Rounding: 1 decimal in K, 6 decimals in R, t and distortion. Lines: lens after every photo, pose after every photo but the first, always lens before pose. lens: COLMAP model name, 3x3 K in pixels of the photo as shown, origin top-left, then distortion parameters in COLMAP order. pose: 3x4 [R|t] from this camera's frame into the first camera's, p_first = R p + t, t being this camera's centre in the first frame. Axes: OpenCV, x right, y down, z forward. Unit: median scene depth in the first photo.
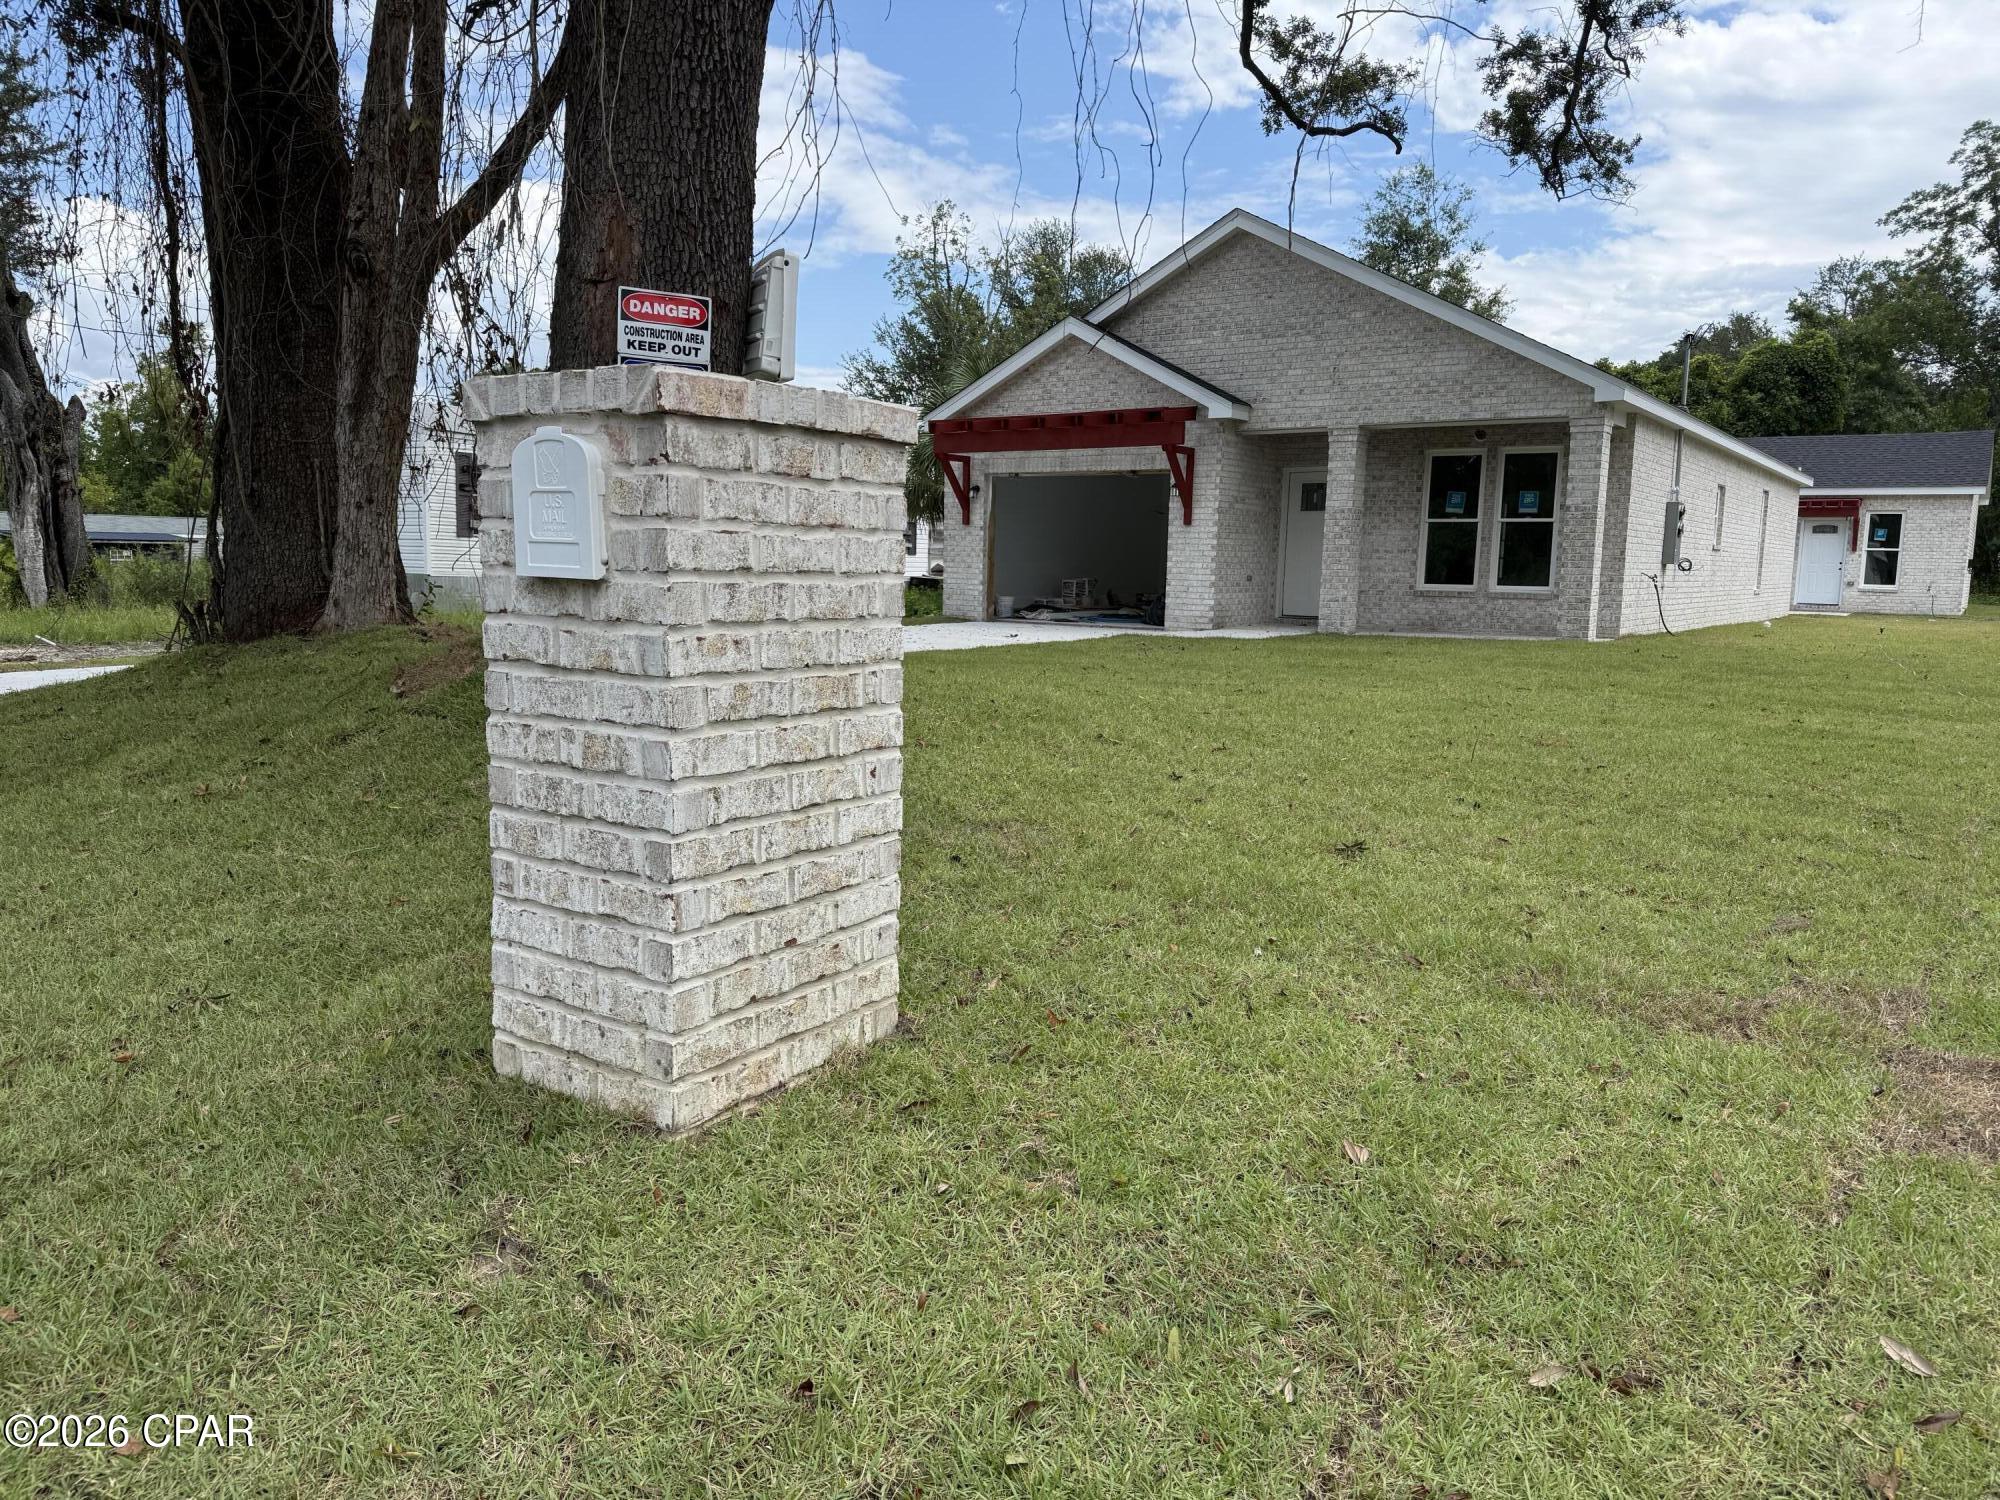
lens RADIAL K [[1435.0, 0, 1006.7], [0, 1435.0, 741.5], [0, 0, 1]] dist [0.071535, -0.082166]
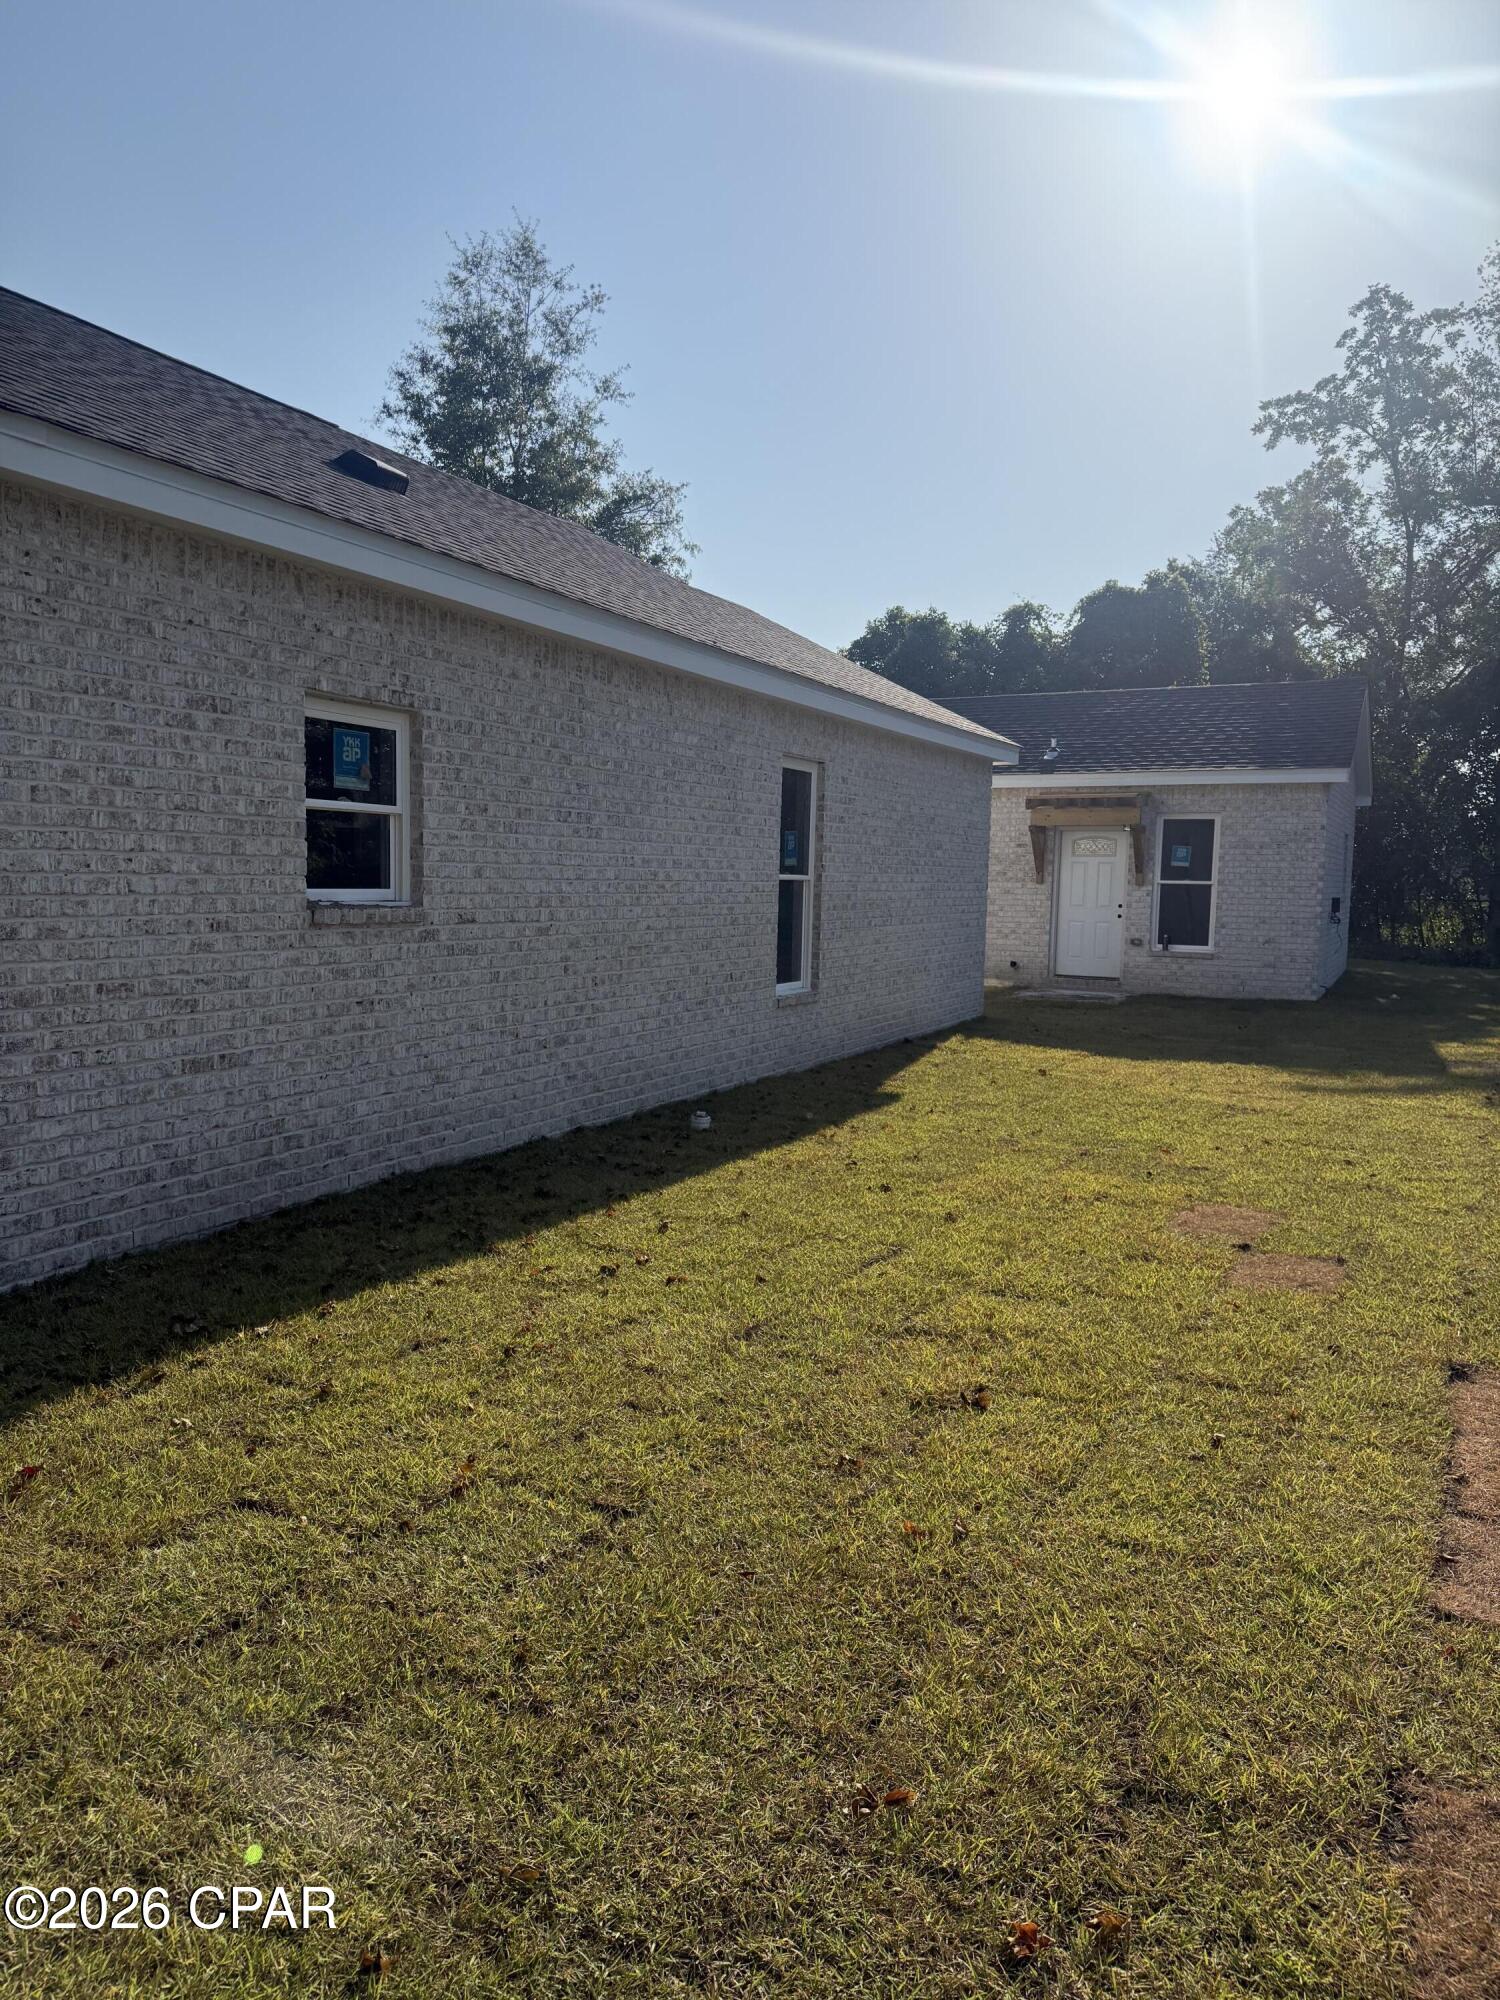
lens RADIAL K [[1406.0, 0, 750.4], [0, 1406.0, 1039.2], [0, 0, 1]] dist [0.055557, -0.086784]
pose [[0.988686, -0.020736, 0.148563, 1.872191], [0.021553, 0.999760, -0.003896, -0.387676], [-0.148446, 0.007054, 0.988895, 2.589368]]
